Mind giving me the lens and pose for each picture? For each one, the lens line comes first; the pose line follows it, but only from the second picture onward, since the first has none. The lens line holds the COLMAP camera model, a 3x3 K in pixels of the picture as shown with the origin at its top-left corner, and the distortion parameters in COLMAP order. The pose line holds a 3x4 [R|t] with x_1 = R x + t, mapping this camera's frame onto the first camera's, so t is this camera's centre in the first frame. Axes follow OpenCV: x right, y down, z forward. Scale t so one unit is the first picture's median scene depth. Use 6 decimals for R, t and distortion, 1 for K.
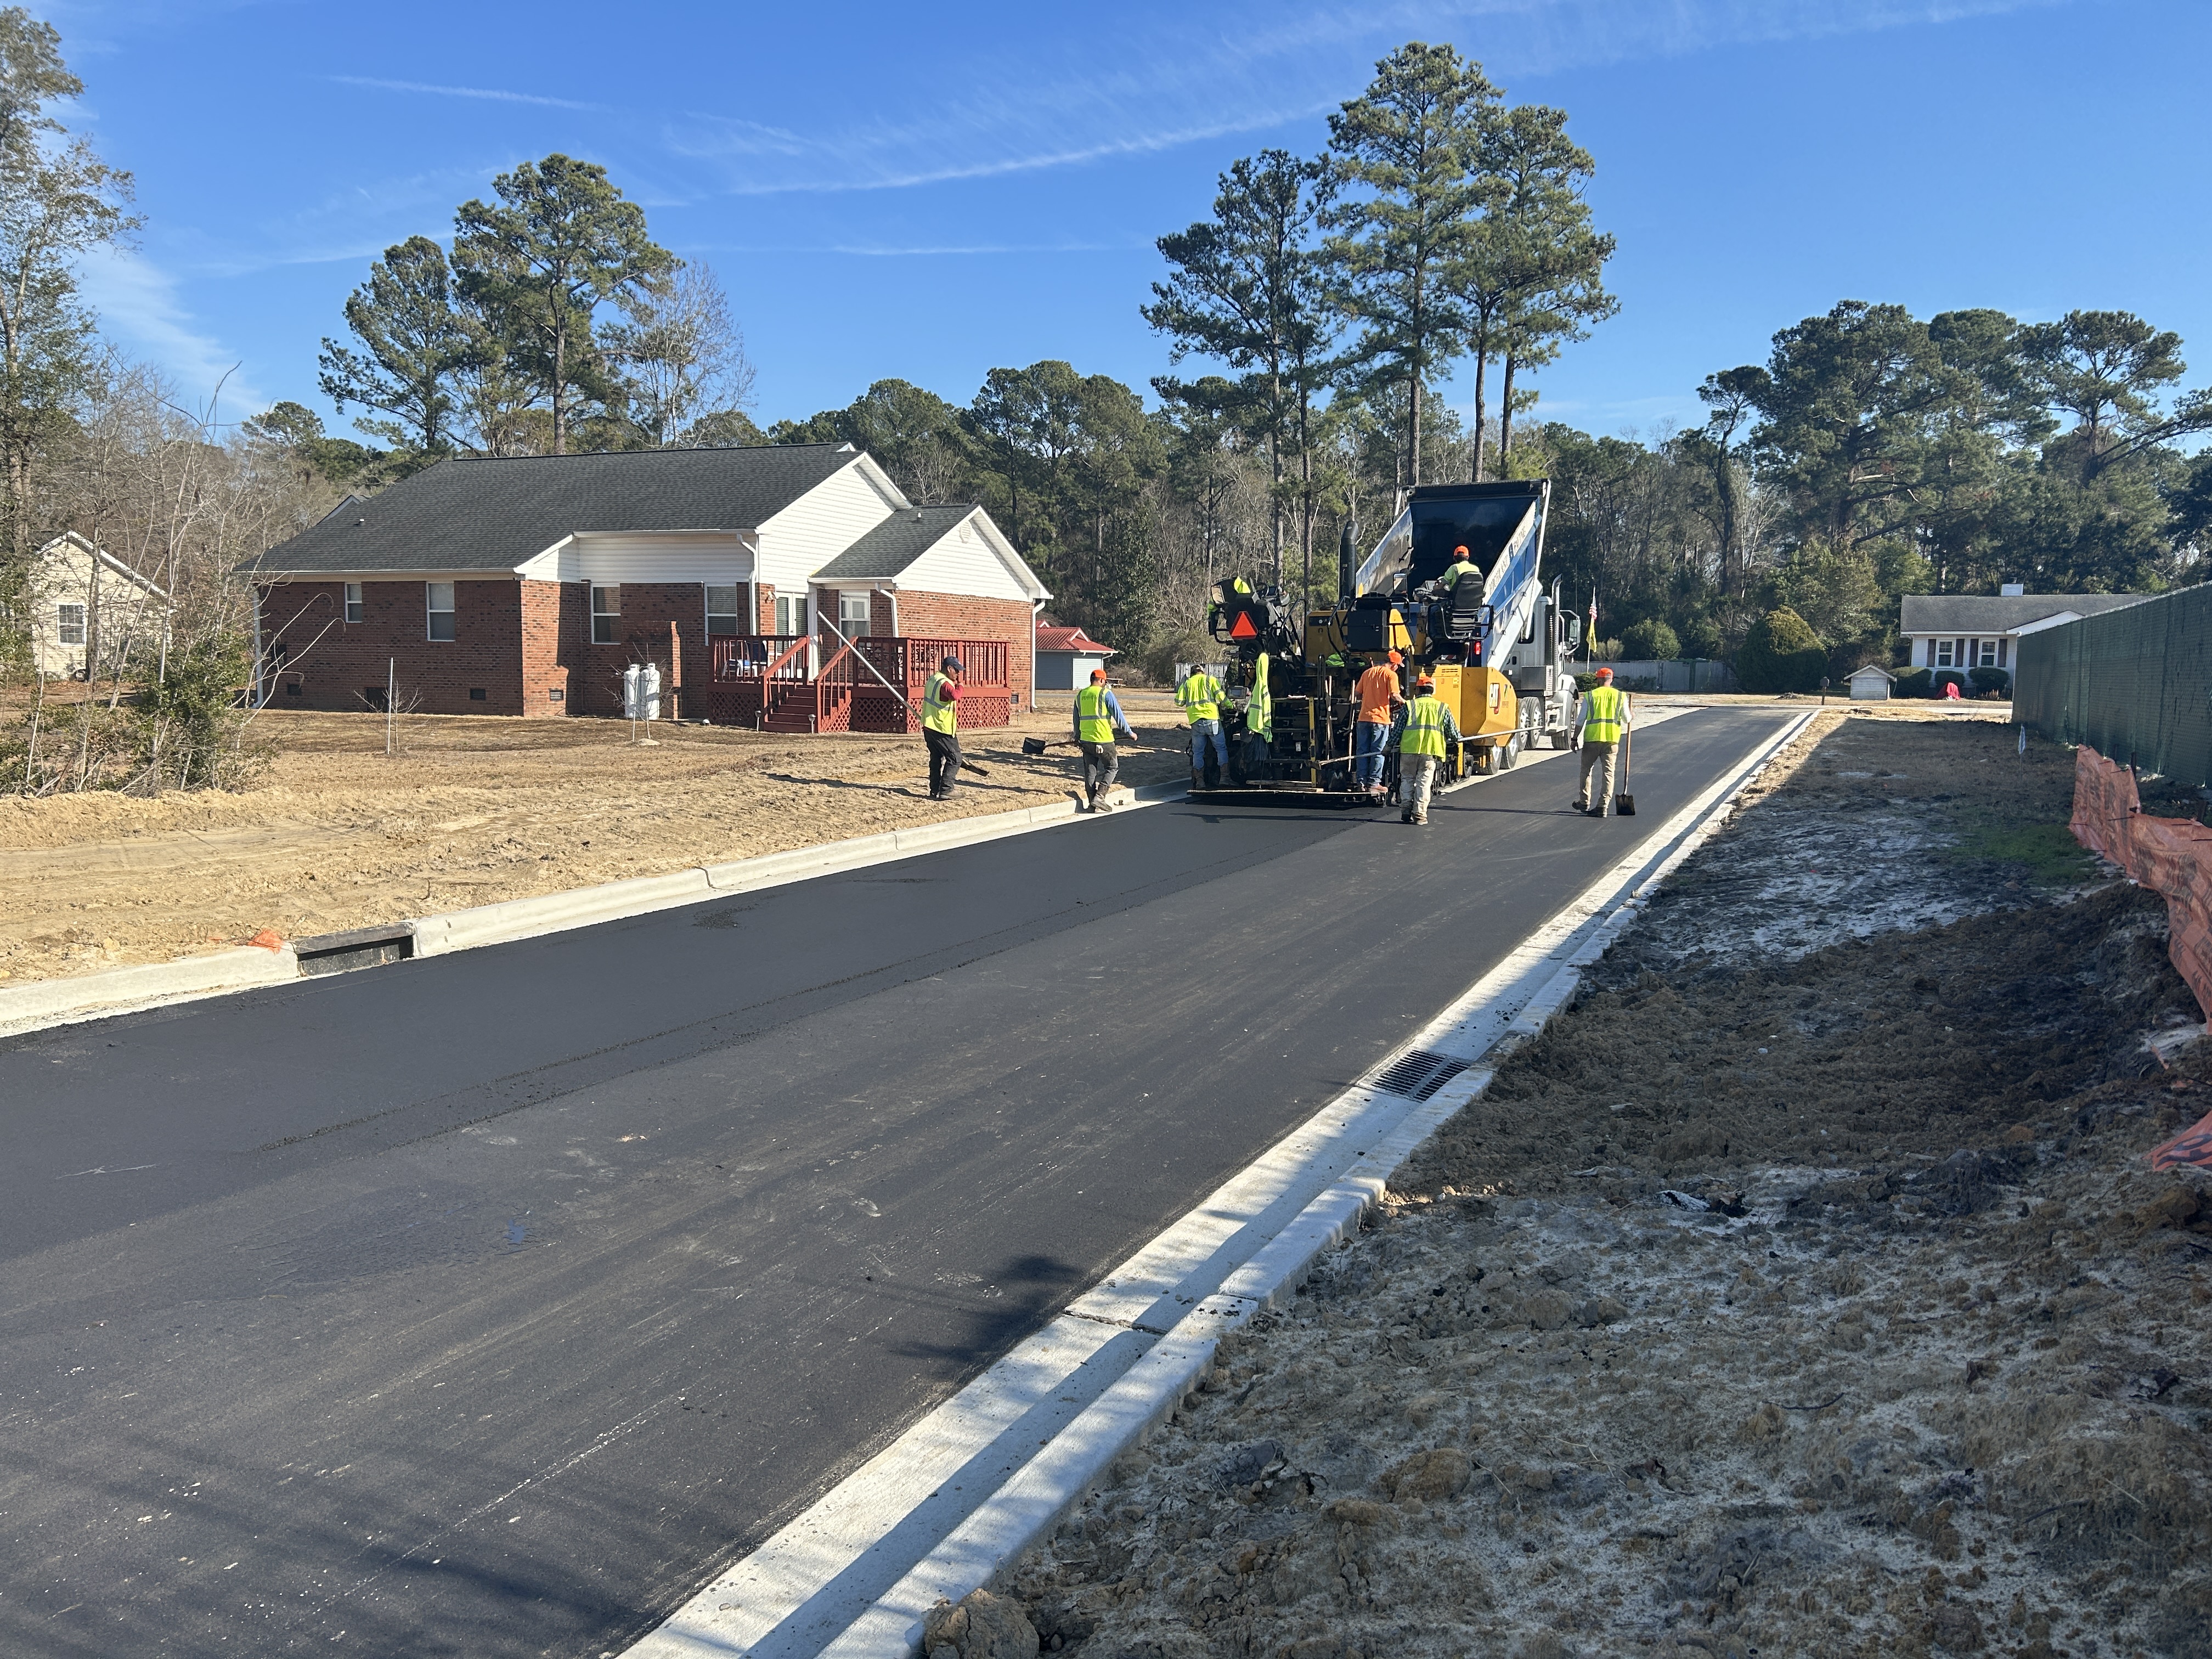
lens RADIAL K [[1693.5, 0, 1104.6], [0, 1693.5, 838.0], [0, 0, 1]] dist [0.080802, -0.103591]
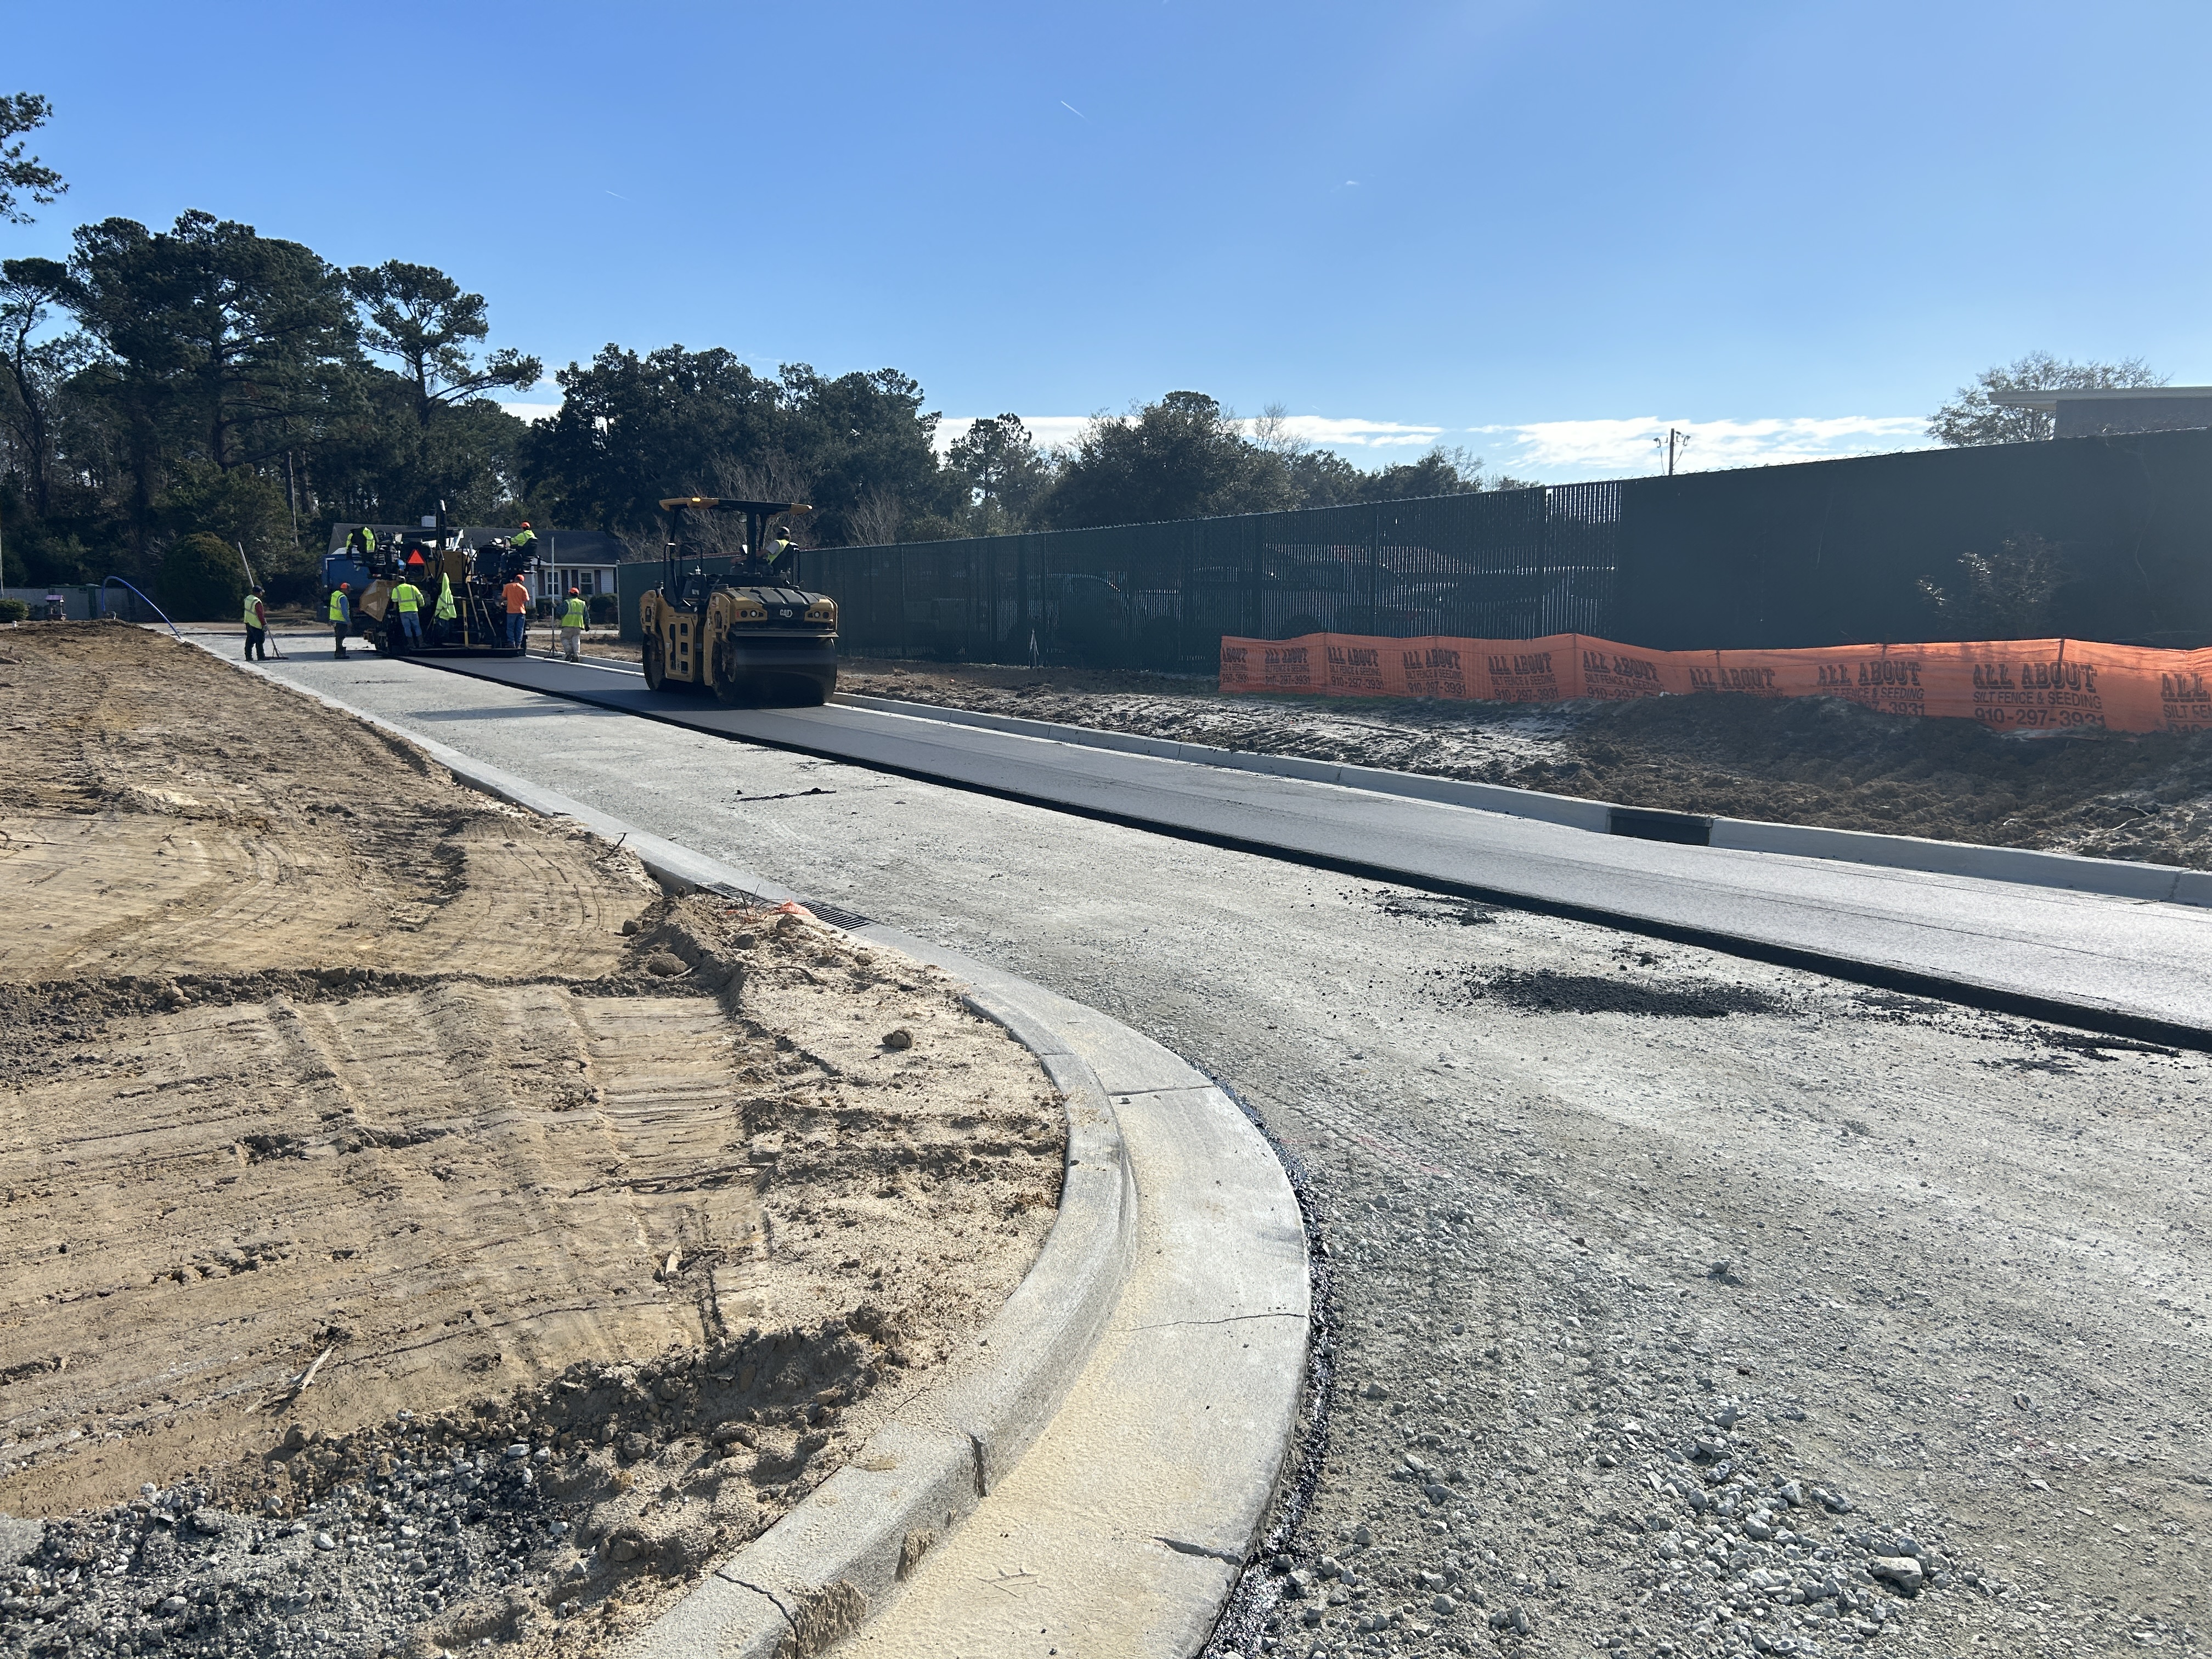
lens RADIAL K [[1679.6, 0, 1114.6], [0, 1679.6, 880.3], [0, 0, 1]] dist [0.012240, -0.004340]
pose [[0.554019, -0.140501, 0.820562, -0.139043], [0.085124, 0.990050, 0.112049, -0.003949], [-0.828141, 0.007772, 0.560467, 0.057940]]
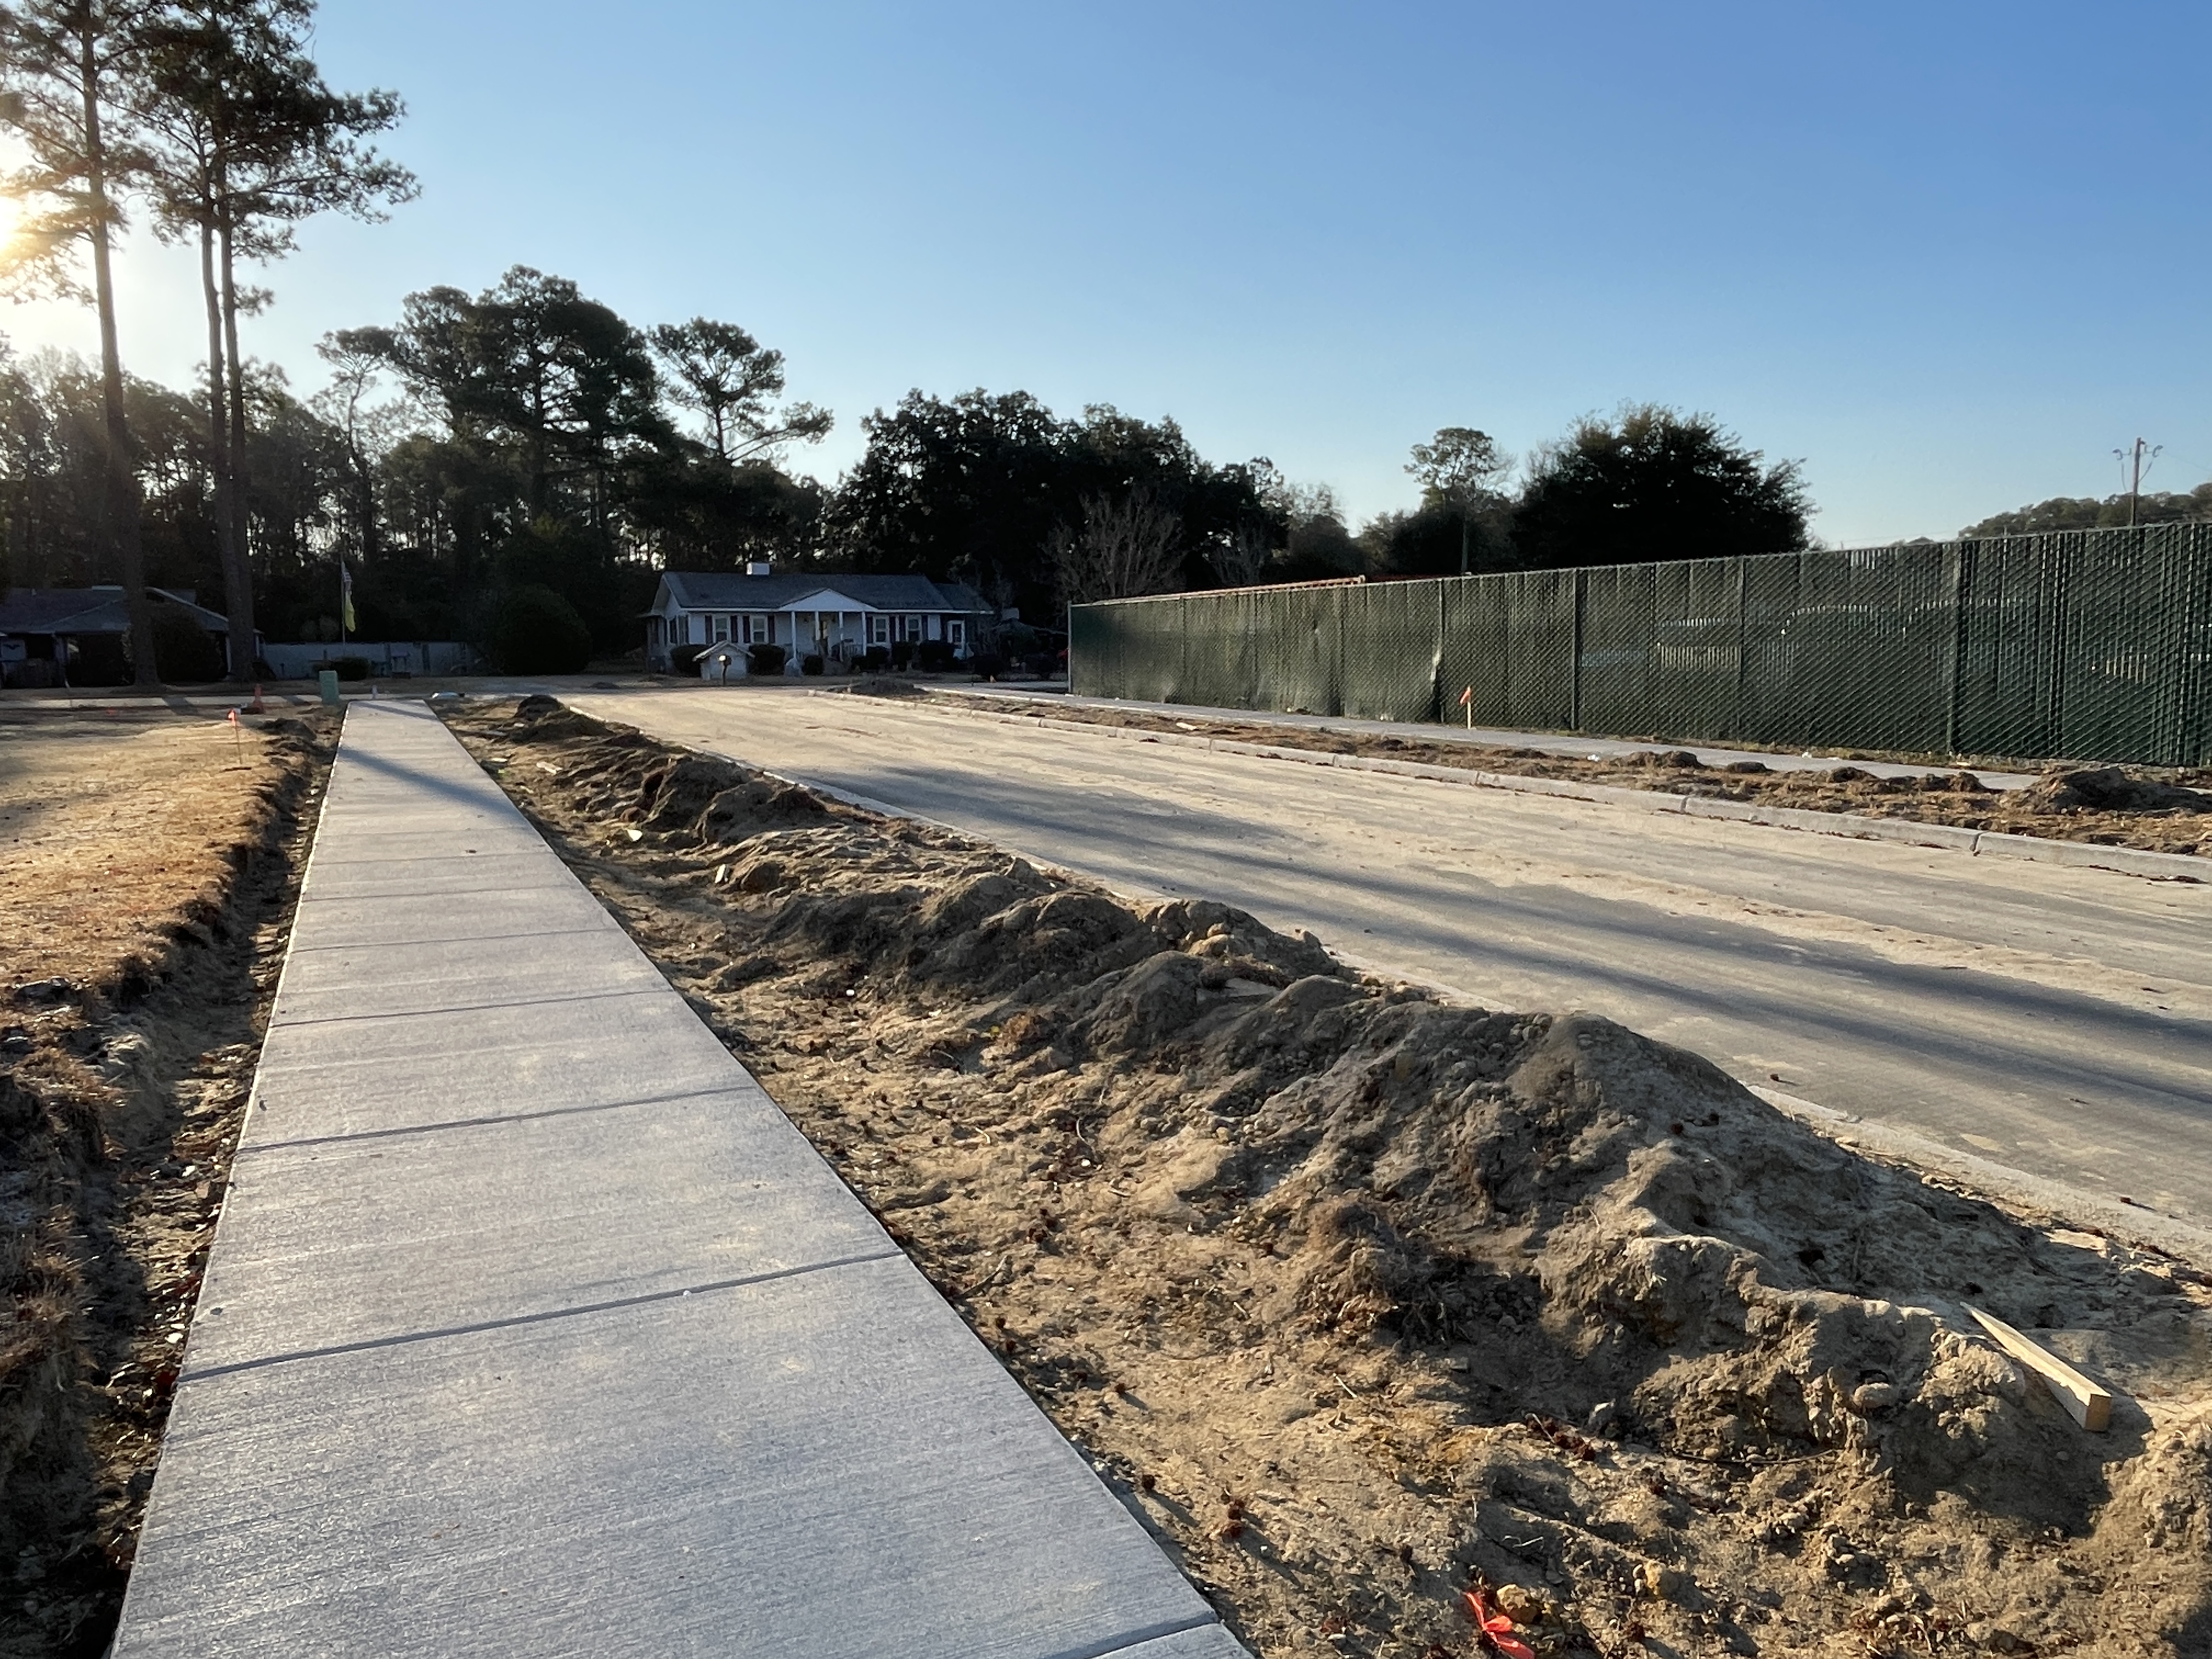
lens RADIAL K [[1497.6, 0, 1106.0], [0, 1497.6, 829.5], [0, 0, 1]] dist [0.026426, -0.024171]
pose [[0.633336, -0.109239, 0.766128, -0.053700], [0.093654, 0.993530, 0.064243, -0.026956], [-0.768189, 0.031064, 0.639469, 0.270907]]
